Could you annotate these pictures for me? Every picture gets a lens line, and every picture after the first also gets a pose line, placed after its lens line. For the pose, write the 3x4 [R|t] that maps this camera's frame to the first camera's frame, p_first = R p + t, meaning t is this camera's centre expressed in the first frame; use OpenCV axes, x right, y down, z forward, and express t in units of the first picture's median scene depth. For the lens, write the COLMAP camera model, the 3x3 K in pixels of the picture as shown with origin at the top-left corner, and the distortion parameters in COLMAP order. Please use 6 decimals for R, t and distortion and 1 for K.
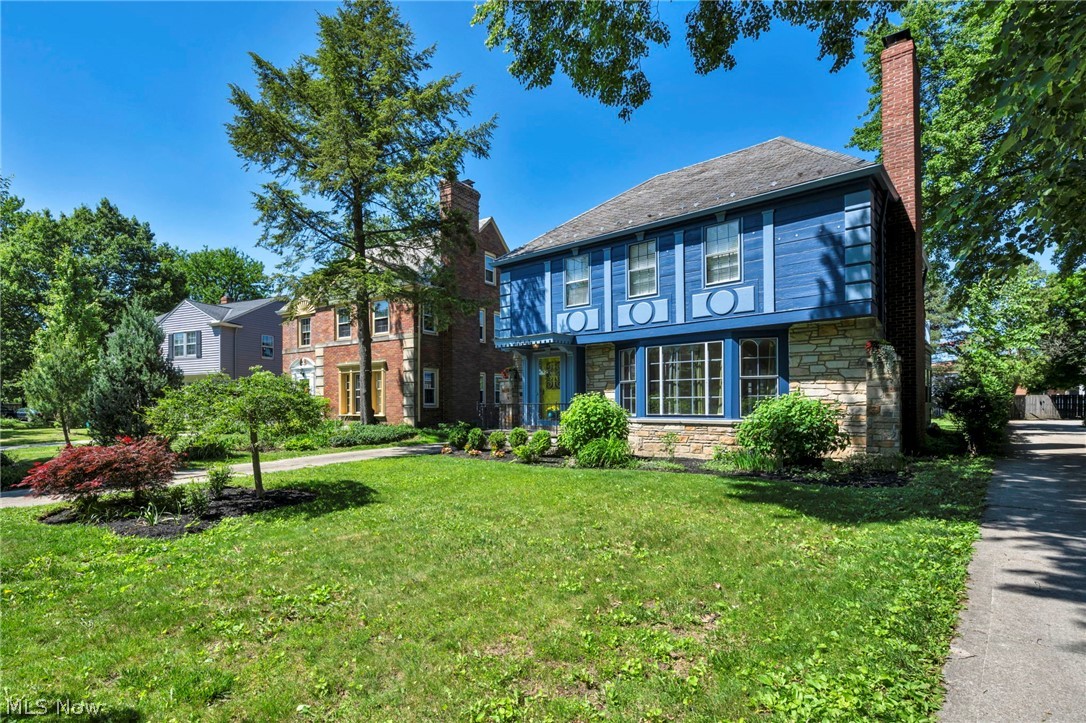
lens RADIAL K [[569.5, 0, 569.0], [0, 569.5, 407.7], [0, 0, 1]] dist [-0.001786, -0.000463]
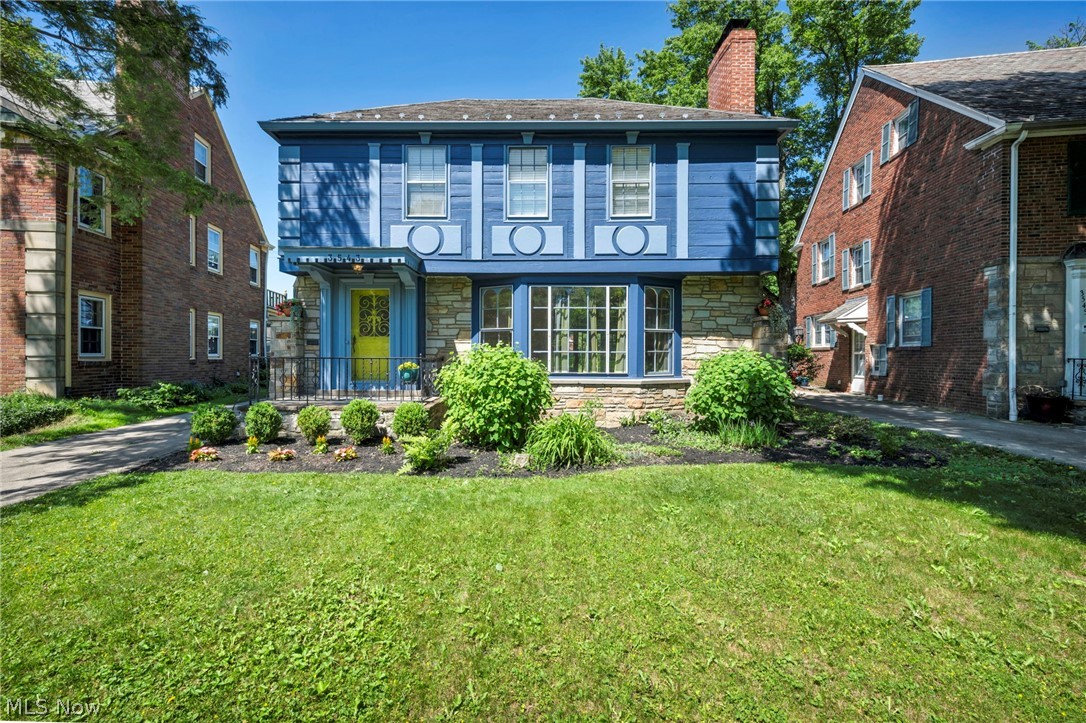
lens RADIAL K [[435.0, 0, 545.4], [0, 435.0, 359.1], [0, 0, 1]] dist [-0.000414, 0.000067]
pose [[0.794577, 0.005850, 0.607135, -0.207885], [-0.006546, 0.999978, -0.001068, -0.006467], [-0.607128, -0.003126, 0.794598, 0.528896]]
